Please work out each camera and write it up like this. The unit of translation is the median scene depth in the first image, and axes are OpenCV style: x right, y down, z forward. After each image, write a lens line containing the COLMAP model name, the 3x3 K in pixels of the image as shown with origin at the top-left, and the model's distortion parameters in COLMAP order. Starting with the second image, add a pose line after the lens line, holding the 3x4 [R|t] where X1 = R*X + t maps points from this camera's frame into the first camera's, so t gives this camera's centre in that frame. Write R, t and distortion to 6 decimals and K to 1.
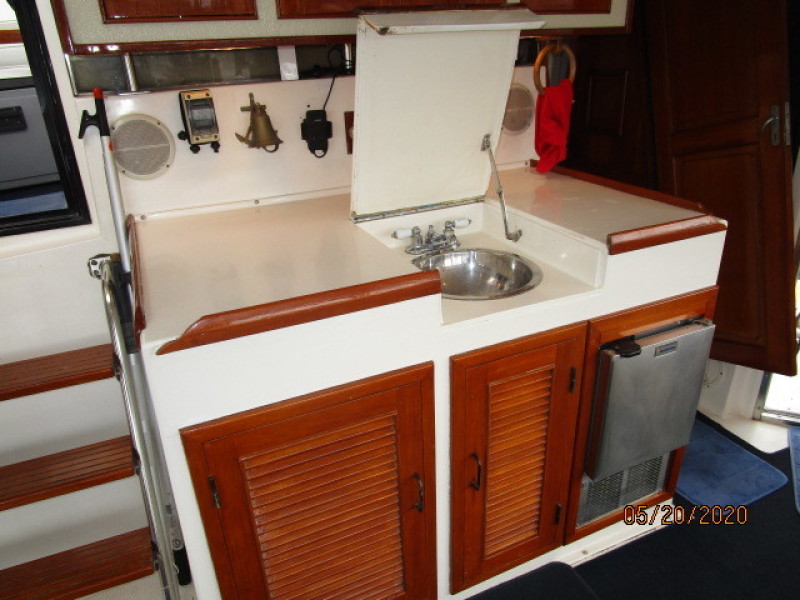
lens RADIAL K [[573.8, 0, 398.5], [0, 573.8, 303.4], [0, 0, 1]] dist [-0.028953, 0.010272]
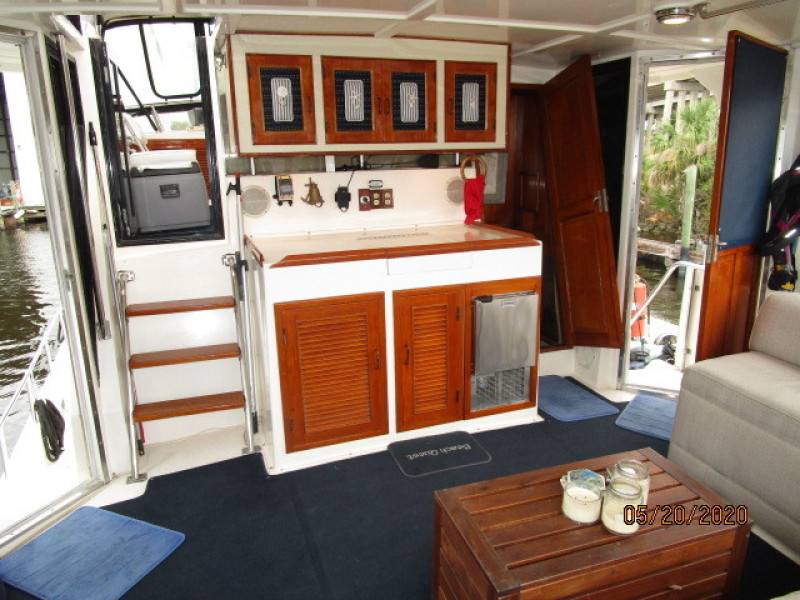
lens RADIAL K [[573.8, 0, 395.4], [0, 573.8, 302.2], [0, 0, 1]] dist [-0.028953, 0.010272]
pose [[0.996656, 0.035463, -0.073609, 0.199524], [-0.047311, 0.984982, -0.166048, 0.378170], [0.066615, 0.168976, 0.983367, -0.870651]]
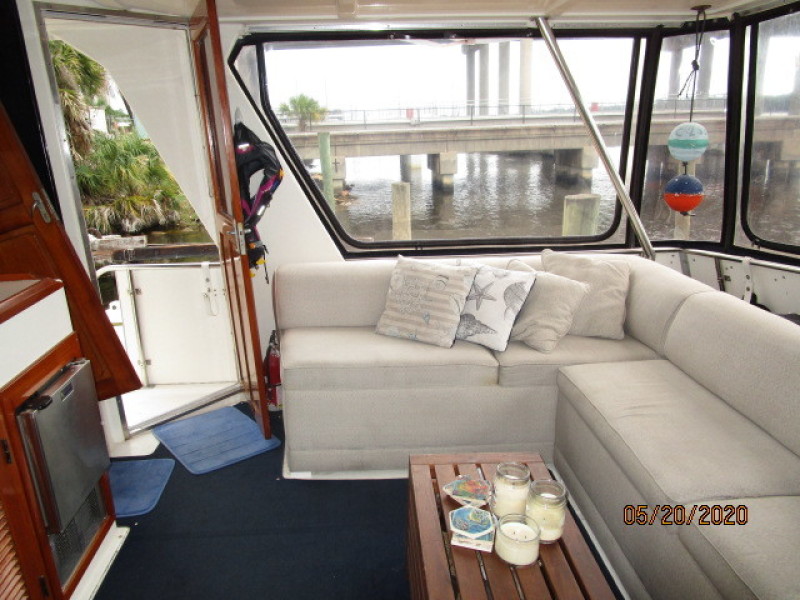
lens RADIAL K [[573.8, 0, 393.1], [0, 573.8, 299.9], [0, 0, 1]] dist [-0.028953, 0.010272]
pose [[0.341561, -0.262028, 0.902595, -0.273815], [0.404796, 0.907726, 0.110334, 0.046846], [-0.848220, 0.327681, 0.416112, -0.105635]]
